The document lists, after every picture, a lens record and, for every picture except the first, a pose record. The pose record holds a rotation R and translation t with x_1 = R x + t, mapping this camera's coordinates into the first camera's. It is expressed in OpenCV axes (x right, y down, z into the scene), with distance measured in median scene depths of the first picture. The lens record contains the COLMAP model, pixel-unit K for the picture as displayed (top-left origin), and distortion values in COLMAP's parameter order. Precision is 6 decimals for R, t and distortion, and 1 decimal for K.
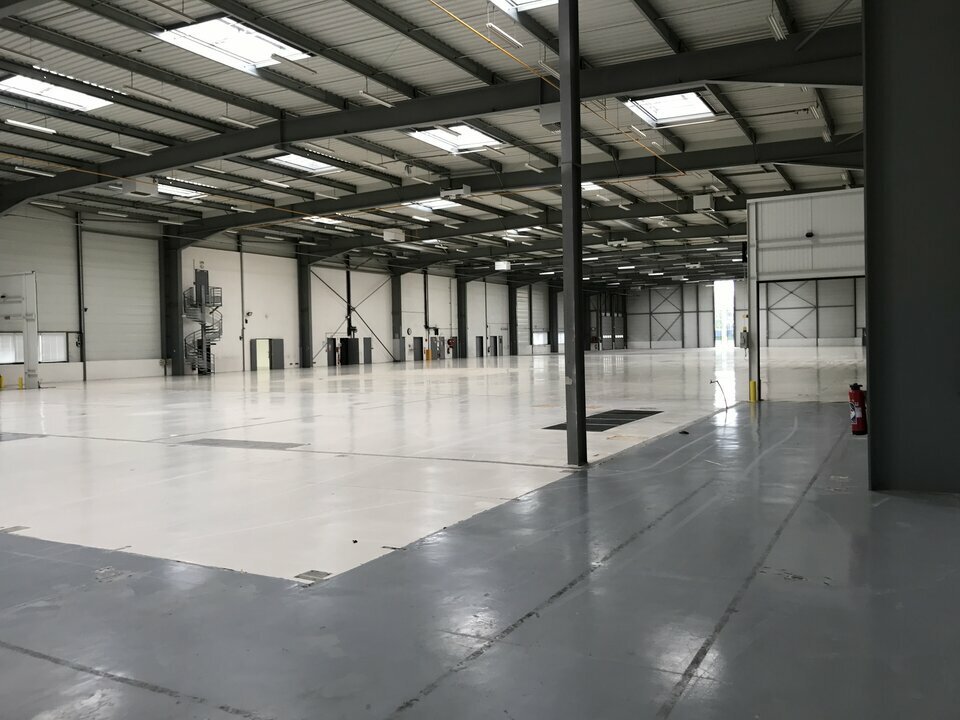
lens RADIAL K [[788.1, 0, 477.7], [0, 788.1, 357.1], [0, 0, 1]] dist [0.080607, -0.061065]
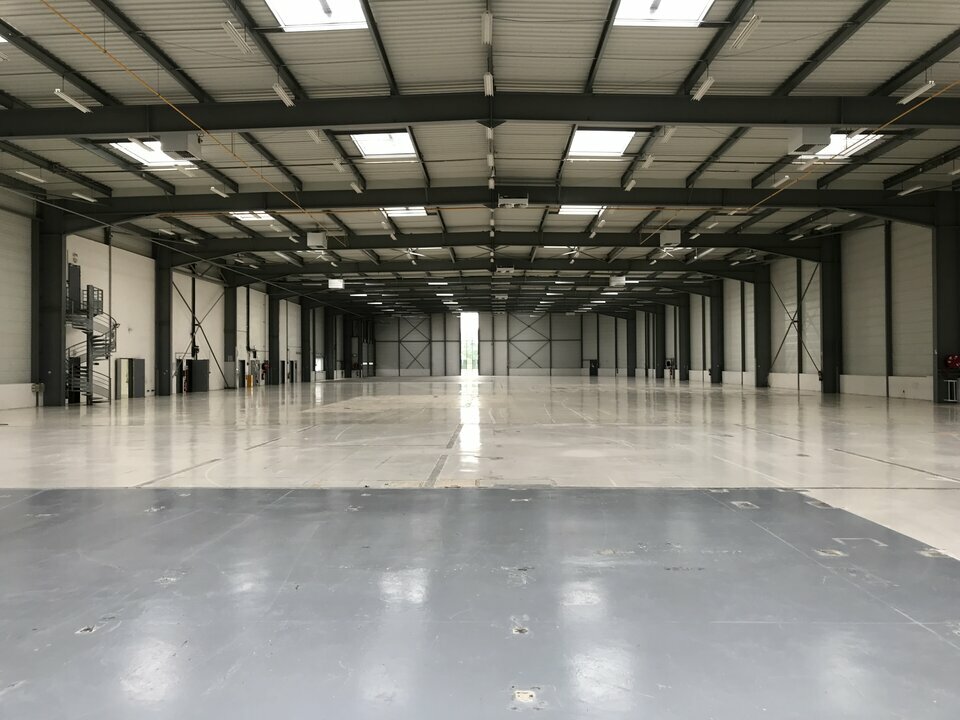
lens RADIAL K [[788.1, 0, 477.0], [0, 788.1, 359.7], [0, 0, 1]] dist [0.080607, -0.061065]
pose [[0.886238, 0.018661, 0.462854, -0.247421], [-0.003094, 0.999404, -0.034369, 0.003135], [-0.463220, 0.029028, 0.885768, 0.111604]]
